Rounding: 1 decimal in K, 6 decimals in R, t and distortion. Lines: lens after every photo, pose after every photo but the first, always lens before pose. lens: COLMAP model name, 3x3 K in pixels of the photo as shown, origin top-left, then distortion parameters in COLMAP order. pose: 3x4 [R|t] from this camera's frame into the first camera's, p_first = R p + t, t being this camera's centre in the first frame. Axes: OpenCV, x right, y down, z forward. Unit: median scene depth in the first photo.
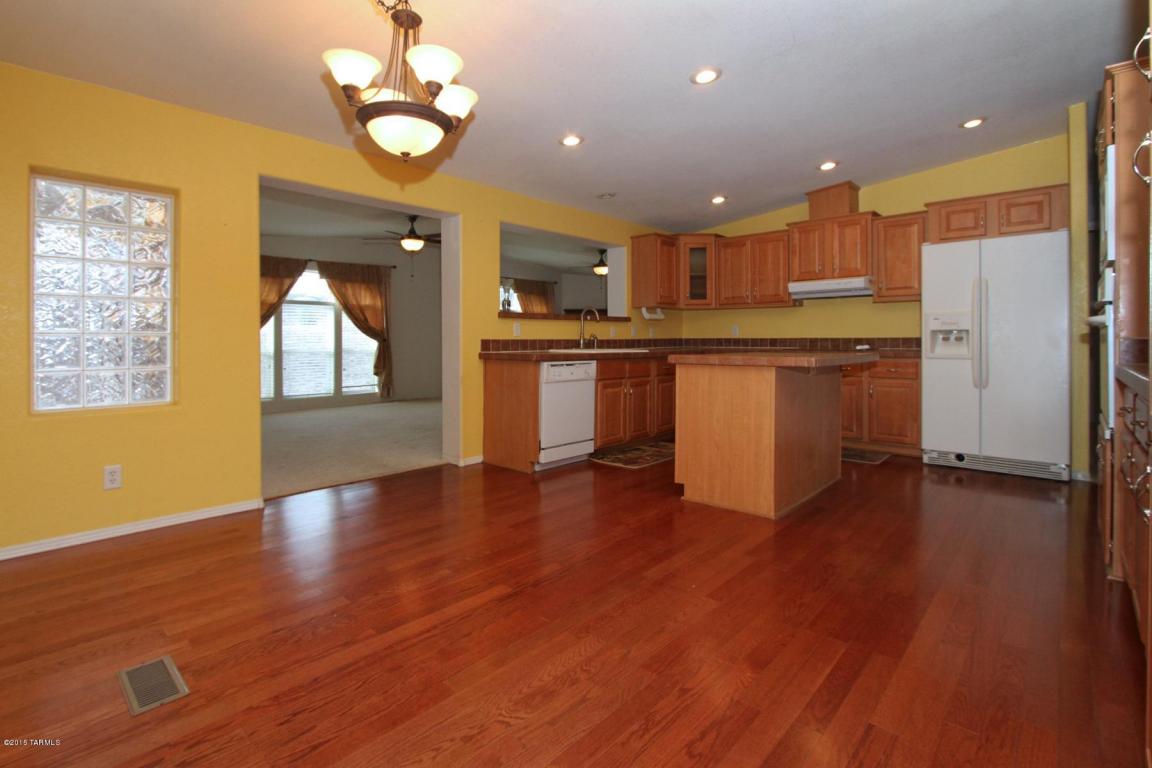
lens RADIAL K [[546.1, 0, 568.3], [0, 546.1, 346.4], [0, 0, 1]] dist [-0.017511, -0.000365]
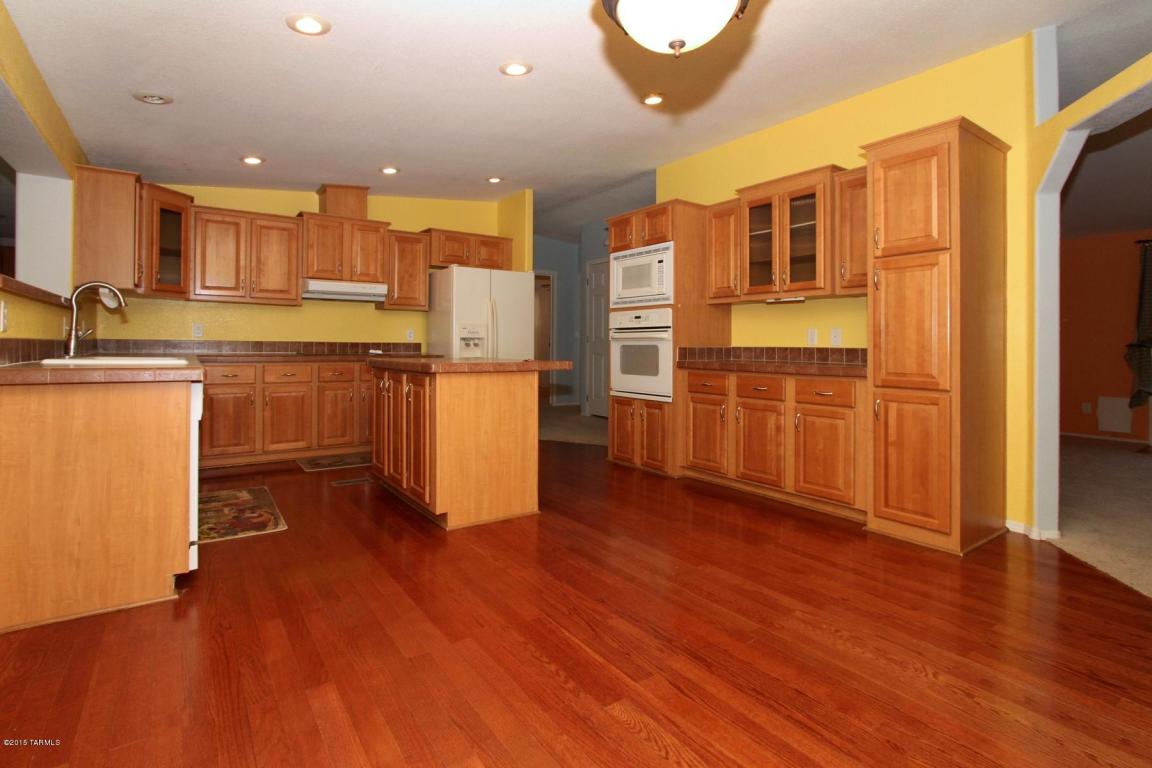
lens RADIAL K [[546.1, 0, 568.3], [0, 546.1, 346.4], [0, 0, 1]] dist [-0.017511, -0.000365]
pose [[0.212750, 0.004989, 0.977094, -0.593176], [0.000514, 0.999986, -0.005218, -0.004268], [-0.977106, 0.001613, 0.212745, 0.634287]]
